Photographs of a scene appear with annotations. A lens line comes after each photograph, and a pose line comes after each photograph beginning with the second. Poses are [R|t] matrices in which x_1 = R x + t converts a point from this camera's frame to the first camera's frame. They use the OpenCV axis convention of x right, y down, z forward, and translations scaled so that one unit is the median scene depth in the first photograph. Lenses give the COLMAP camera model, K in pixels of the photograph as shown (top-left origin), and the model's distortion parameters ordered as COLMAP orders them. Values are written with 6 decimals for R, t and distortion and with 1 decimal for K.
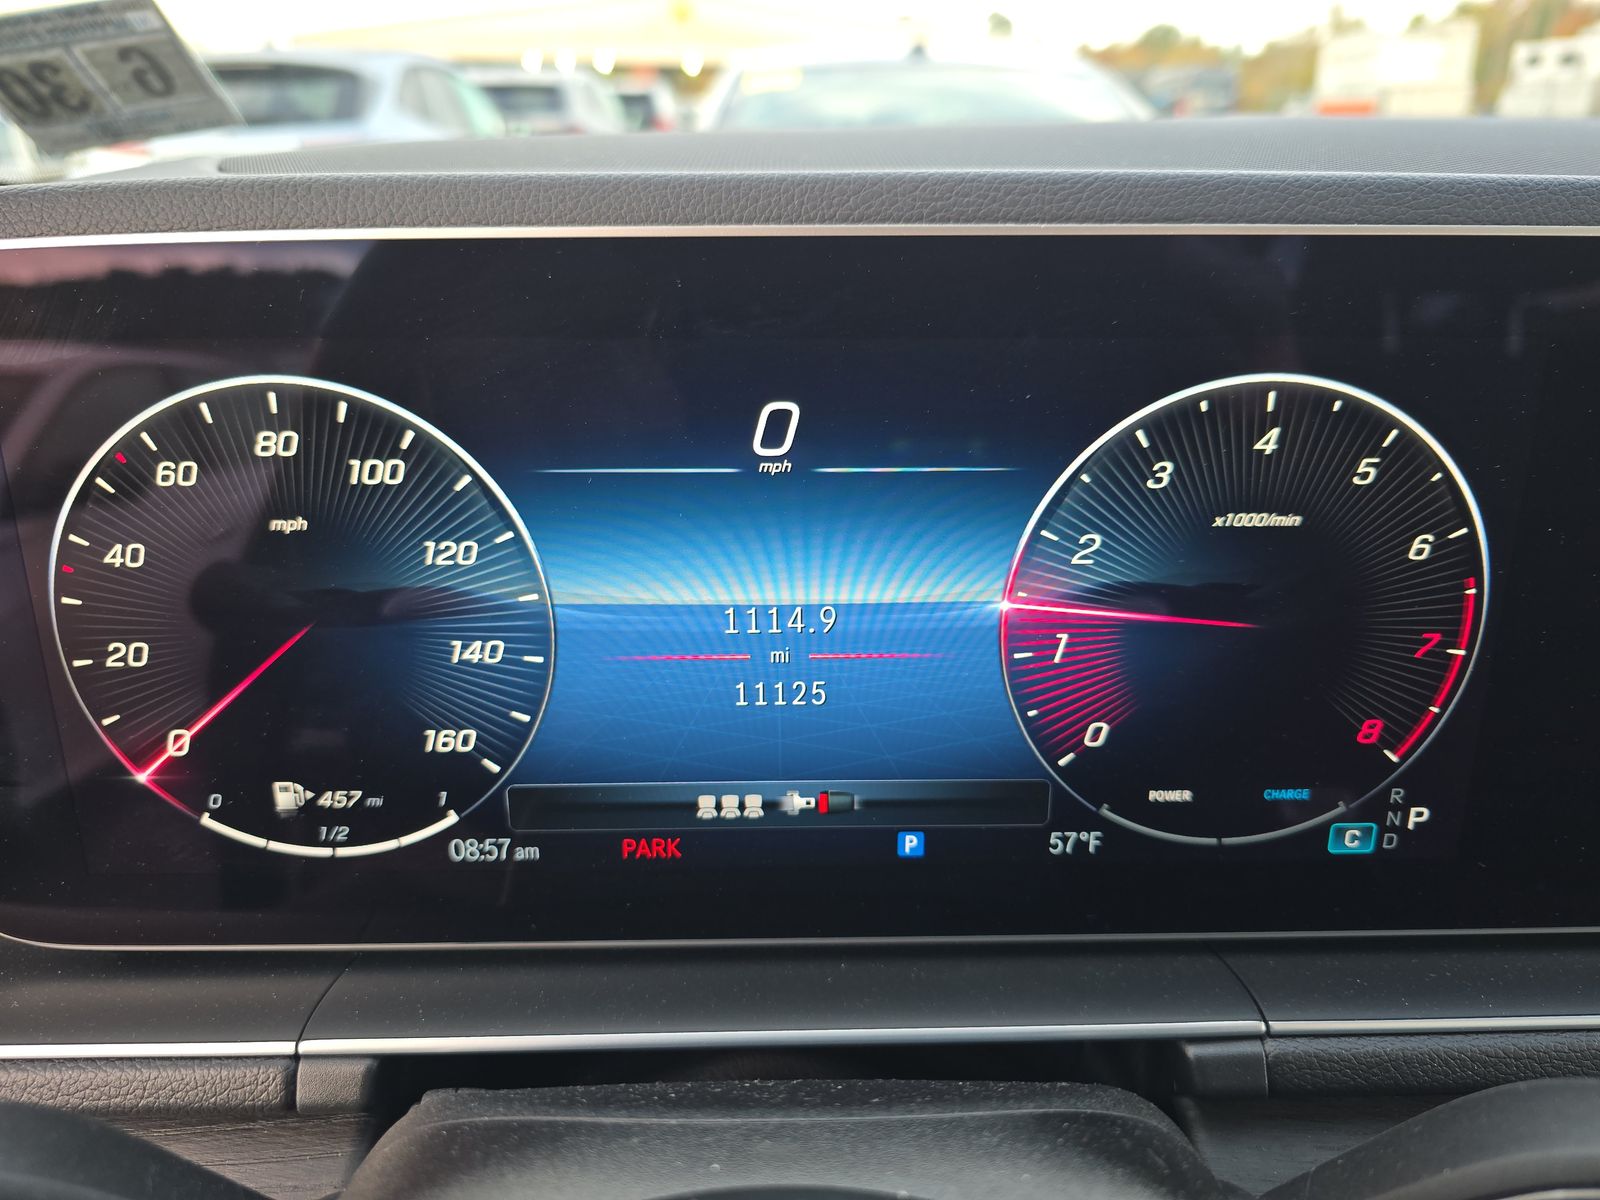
lens RADIAL K [[1072.1, 0, 800.0], [0, 1072.1, 600.0], [0, 0, 1]] dist [-0.010227, -0.002757]
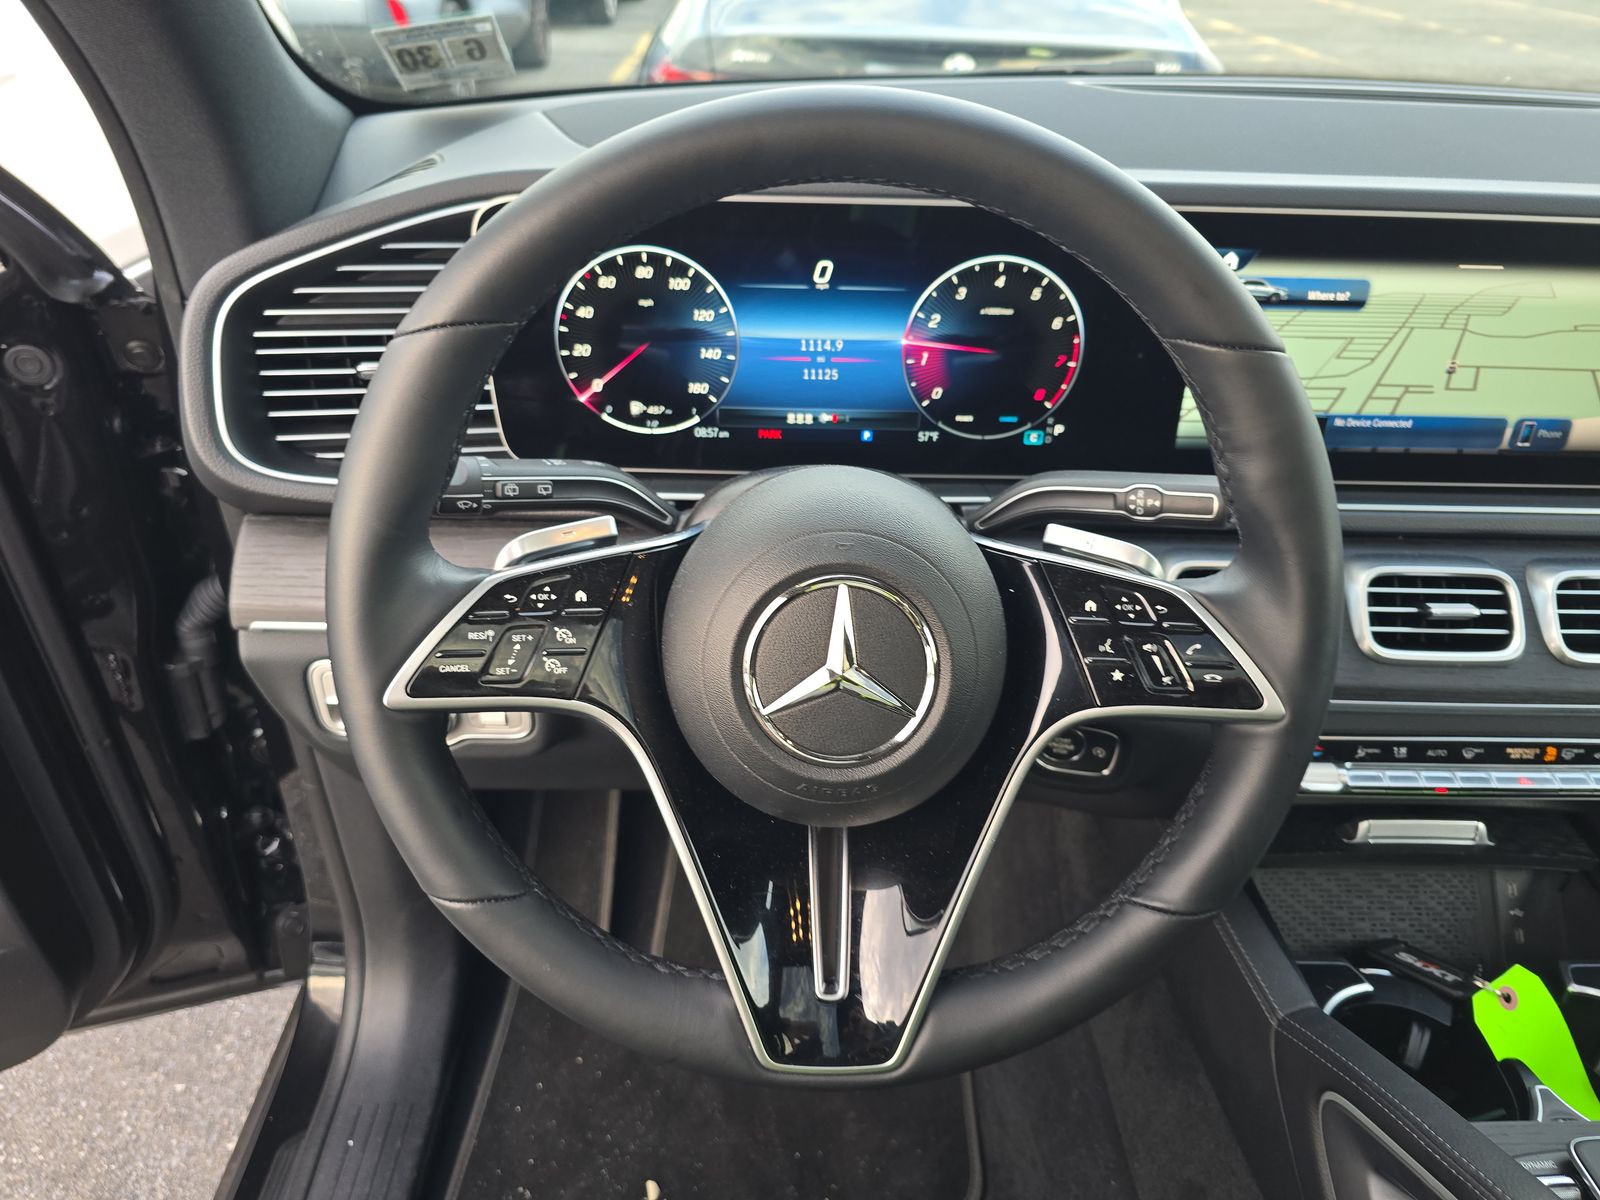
lens RADIAL K [[1066.3, 0, 800.0], [0, 1066.3, 600.0], [0, 0, 1]] dist [0.058981, -0.071408]
pose [[0.999504, 0.024256, 0.020088, -0.110135], [-0.027307, 0.985235, 0.169017, 0.193171], [-0.015692, -0.169481, 0.985408, -1.737962]]
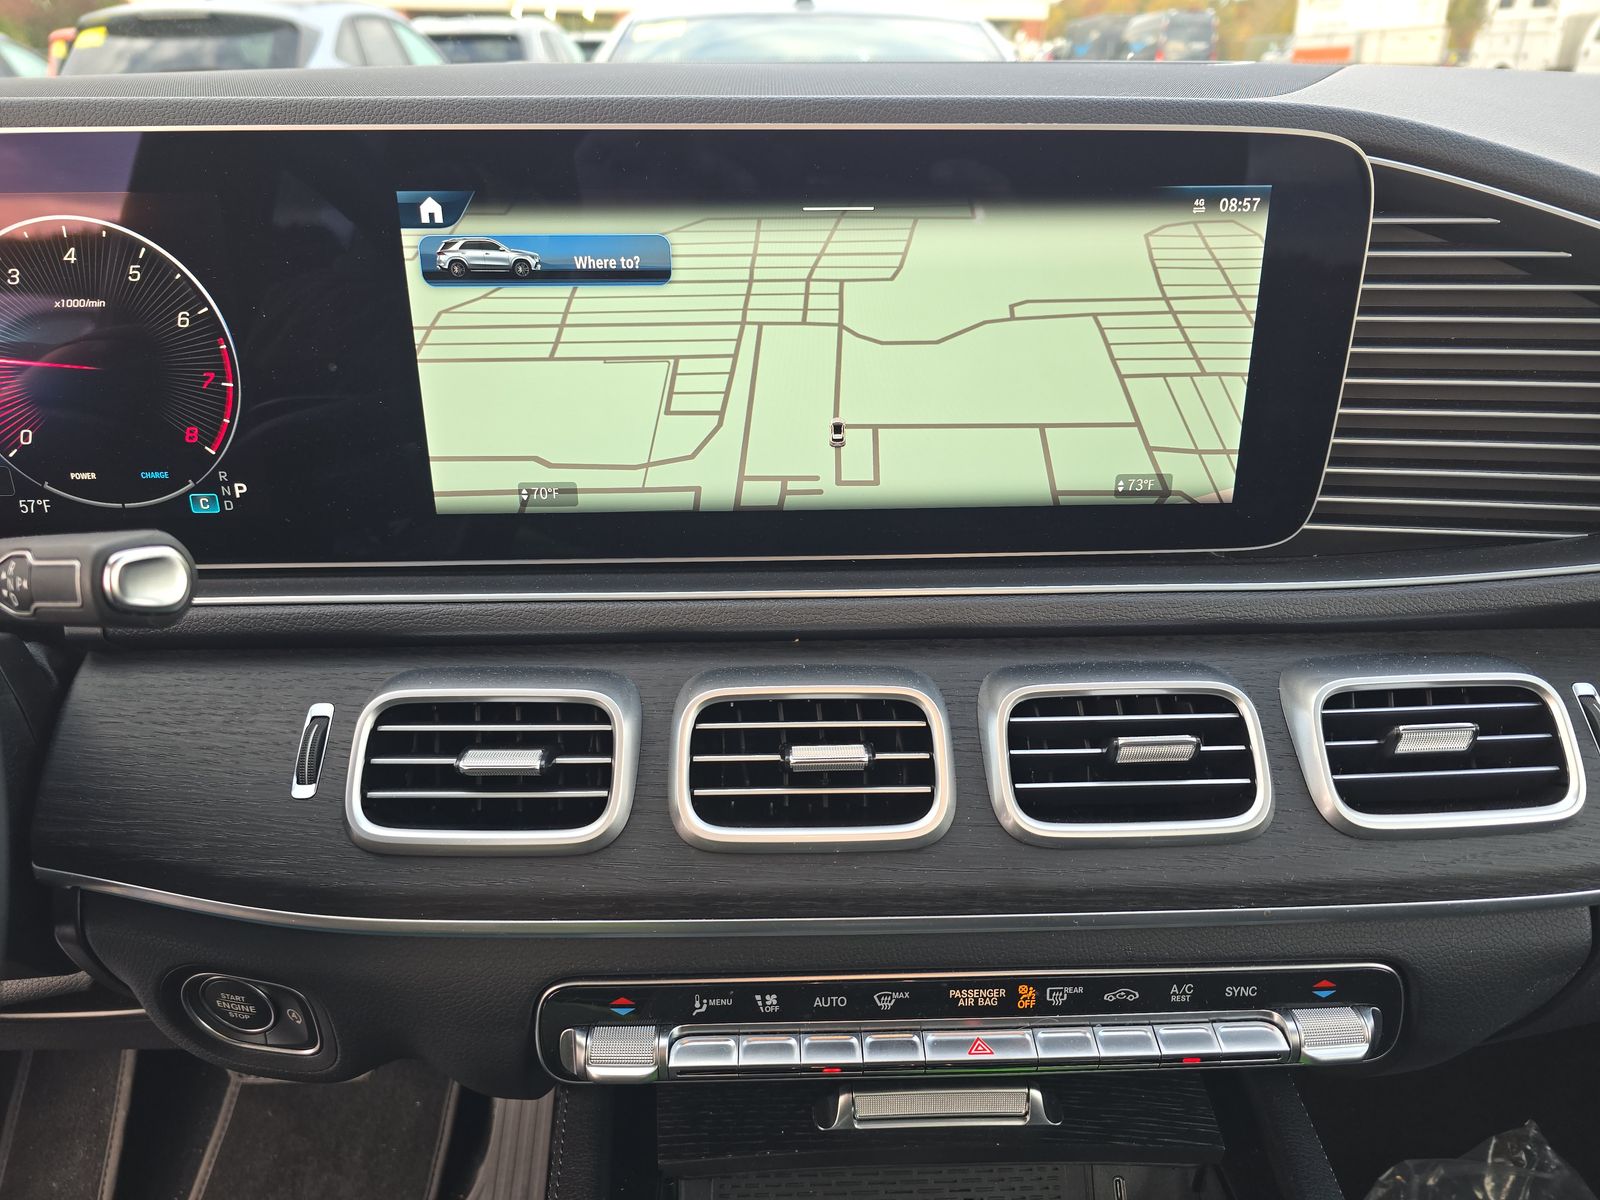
lens RADIAL K [[1076.2, 0, 798.7], [0, 1076.2, 611.1], [0, 0, 1]] dist [-0.005742, 0.000361]
pose [[0.999925, -0.009858, 0.007330, 1.488023], [0.009518, 0.998938, 0.045091, 0.336398], [-0.007767, -0.045017, 0.998956, -0.725417]]
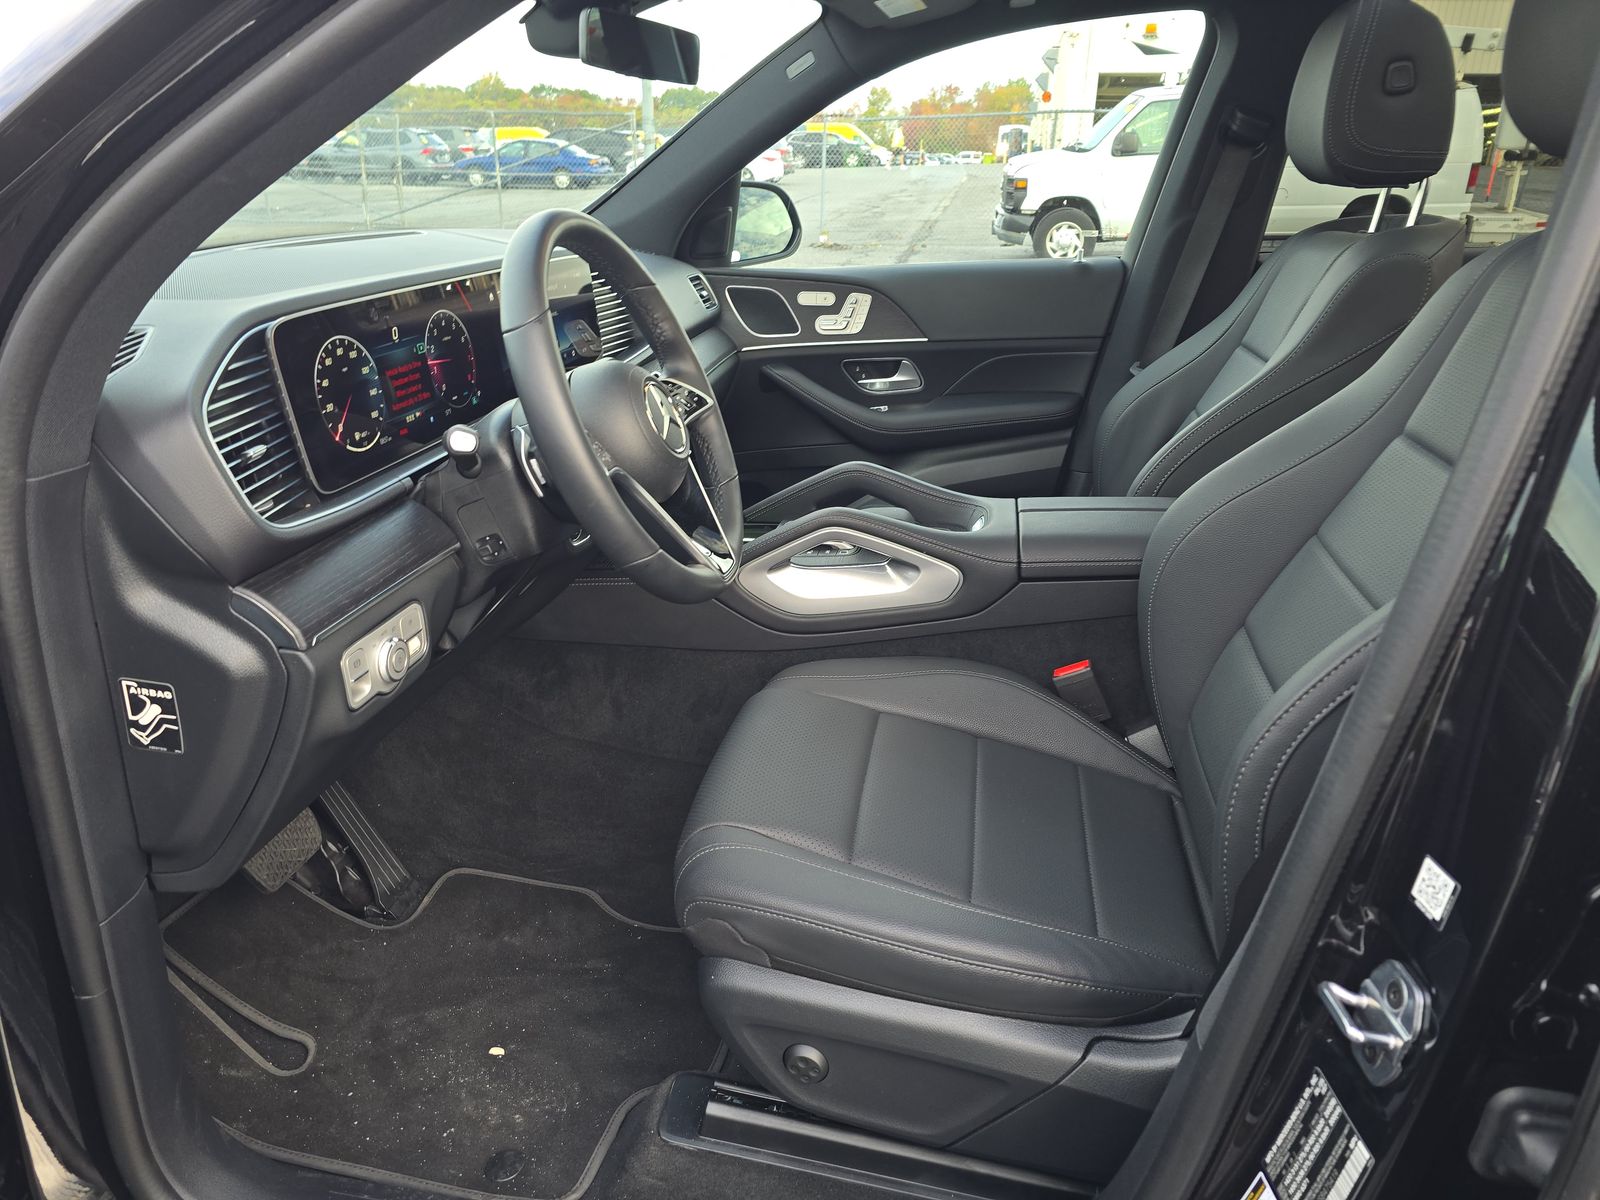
lens RADIAL K [[1072.1, 0, 800.0], [0, 1072.1, 600.0], [0, 0, 1]] dist [-0.010227, -0.002757]
pose [[0.189945, -0.365525, 0.911215, -4.253038], [0.368069, 0.886933, 0.279060, 0.222144], [-0.910190, 0.282384, 0.303007, -1.702380]]
